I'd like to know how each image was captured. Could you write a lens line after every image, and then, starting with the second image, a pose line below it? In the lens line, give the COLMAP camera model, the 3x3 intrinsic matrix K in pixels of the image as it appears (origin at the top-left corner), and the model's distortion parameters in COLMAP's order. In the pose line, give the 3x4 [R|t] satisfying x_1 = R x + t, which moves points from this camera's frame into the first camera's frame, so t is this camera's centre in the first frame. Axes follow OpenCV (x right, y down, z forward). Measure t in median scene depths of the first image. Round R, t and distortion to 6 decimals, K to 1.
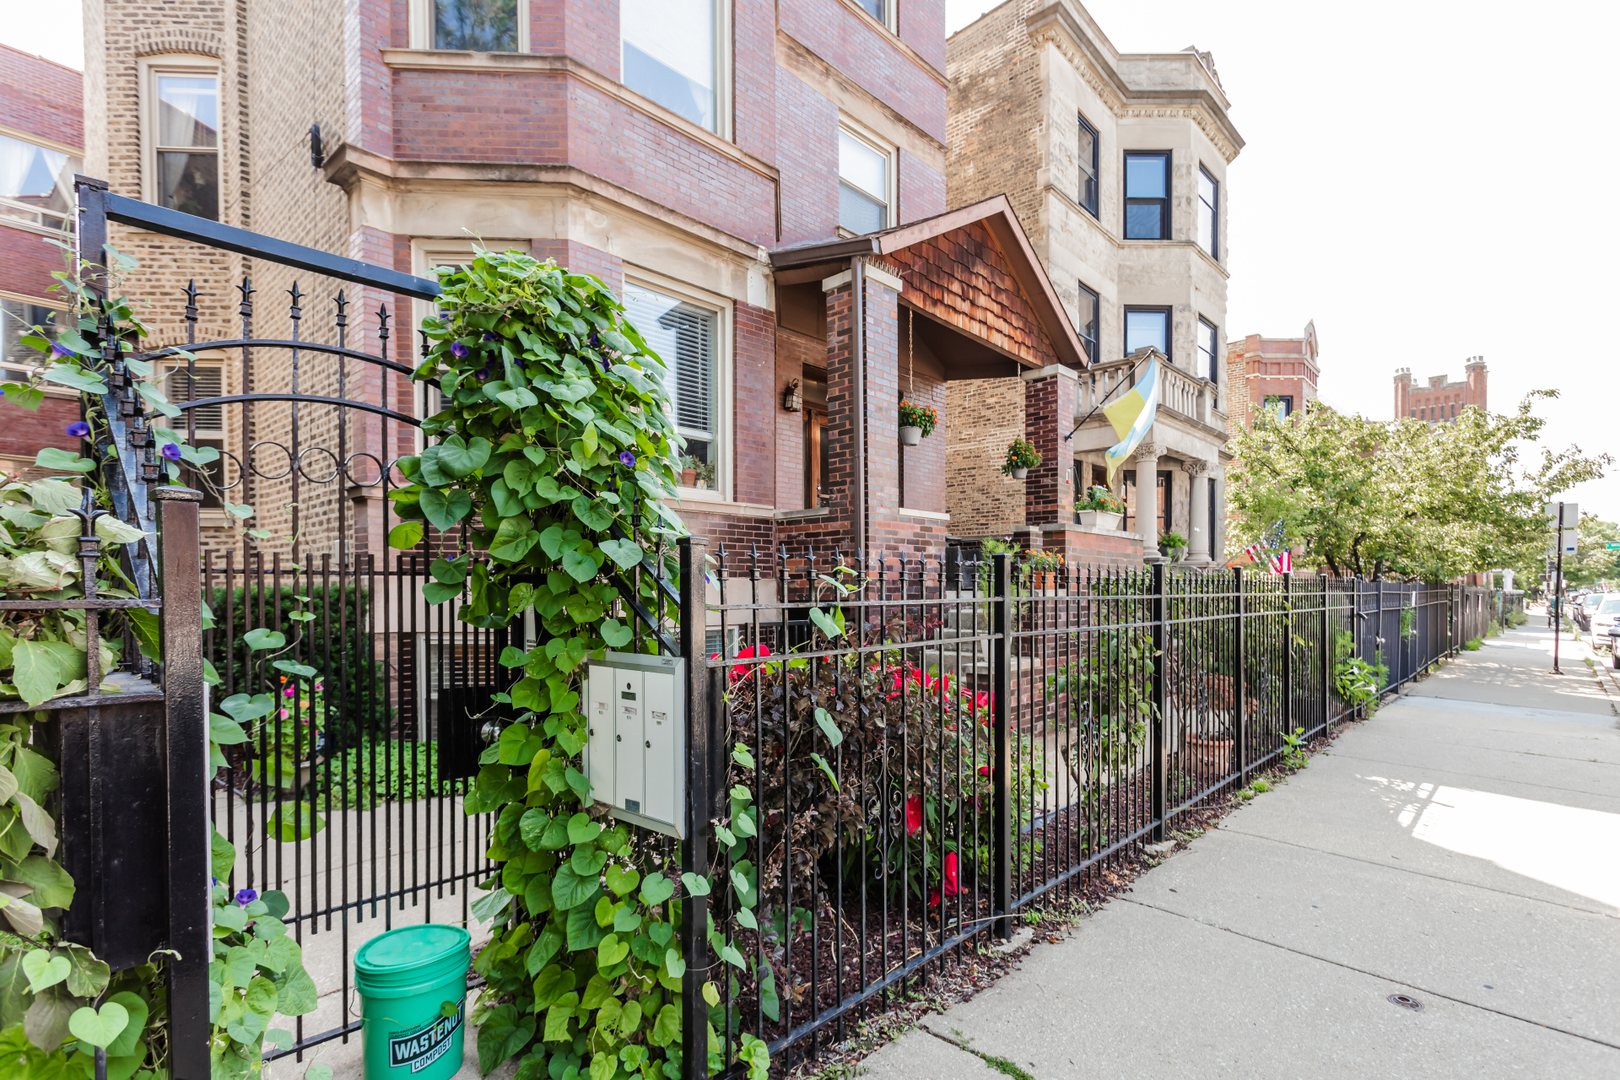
lens RADIAL K [[801.0, 0, 813.1], [0, 801.0, 597.6], [0, 0, 1]] dist [-0.000099, -0.000099]
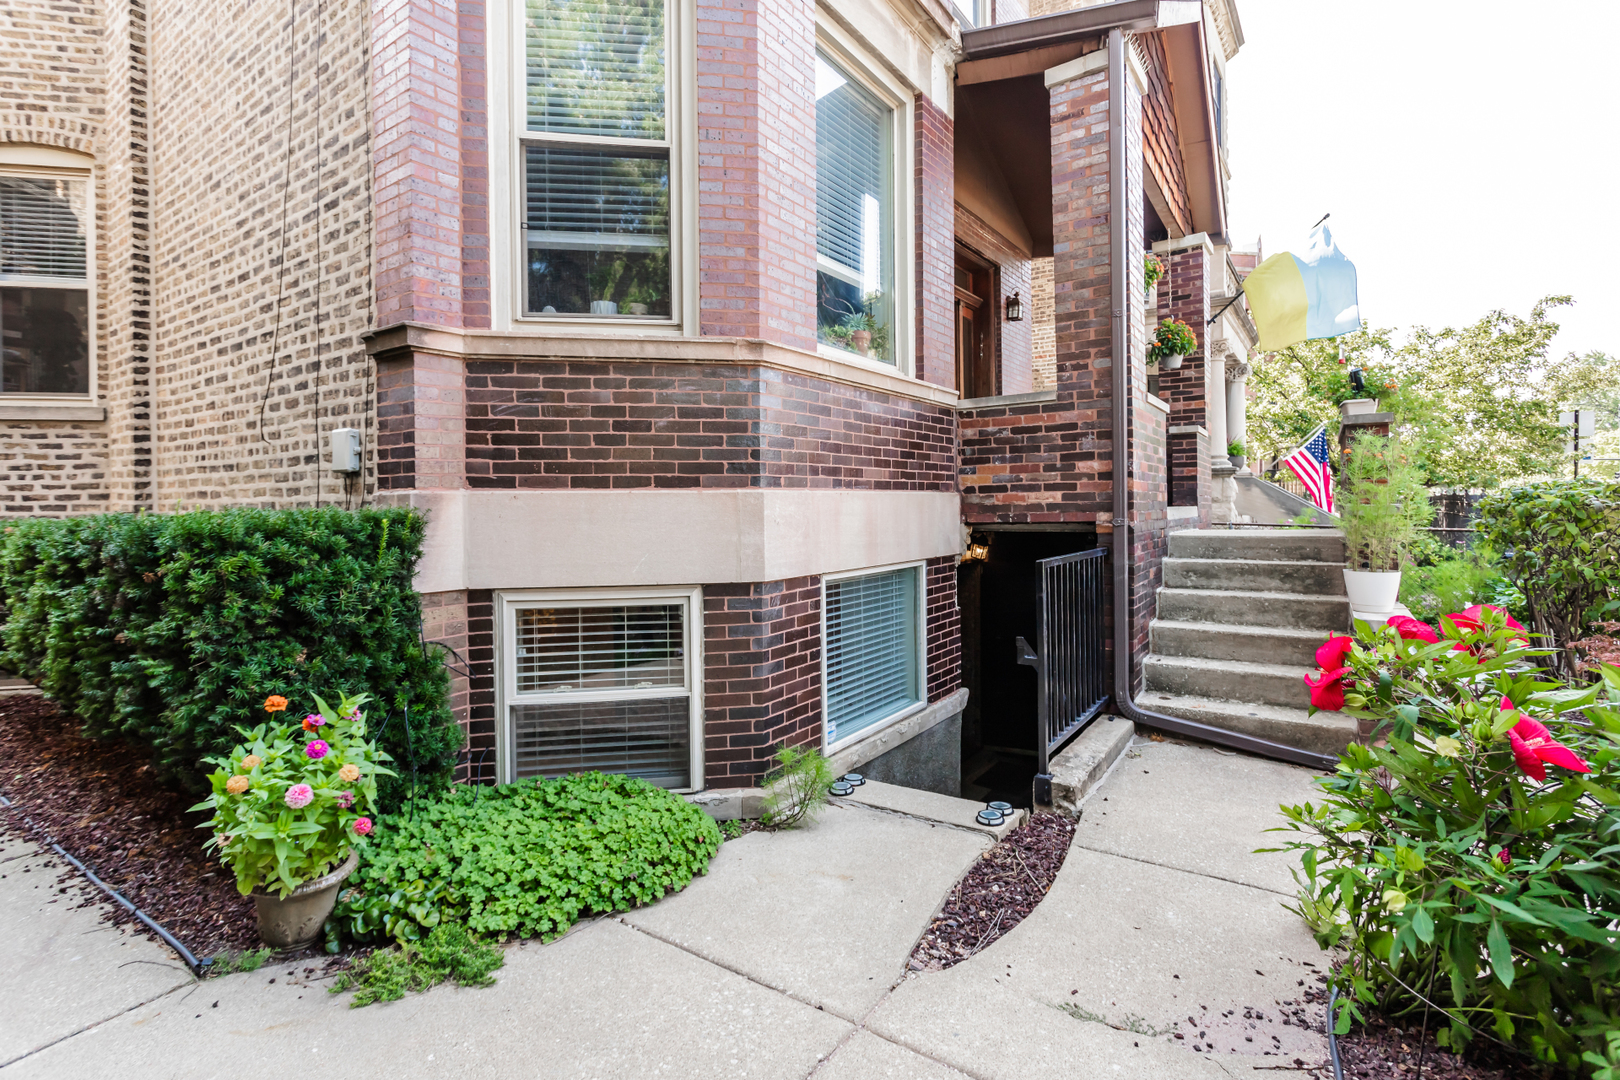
lens RADIAL K [[785.4, 0, 806.0], [0, 785.4, 497.9], [0, 0, 1]] dist [0.000408, 0.000141]
pose [[0.991065, -0.008010, 0.133142, -0.273502], [0.010521, 0.999780, -0.018168, -0.007344], [-0.132967, 0.019406, 0.990931, 0.323915]]
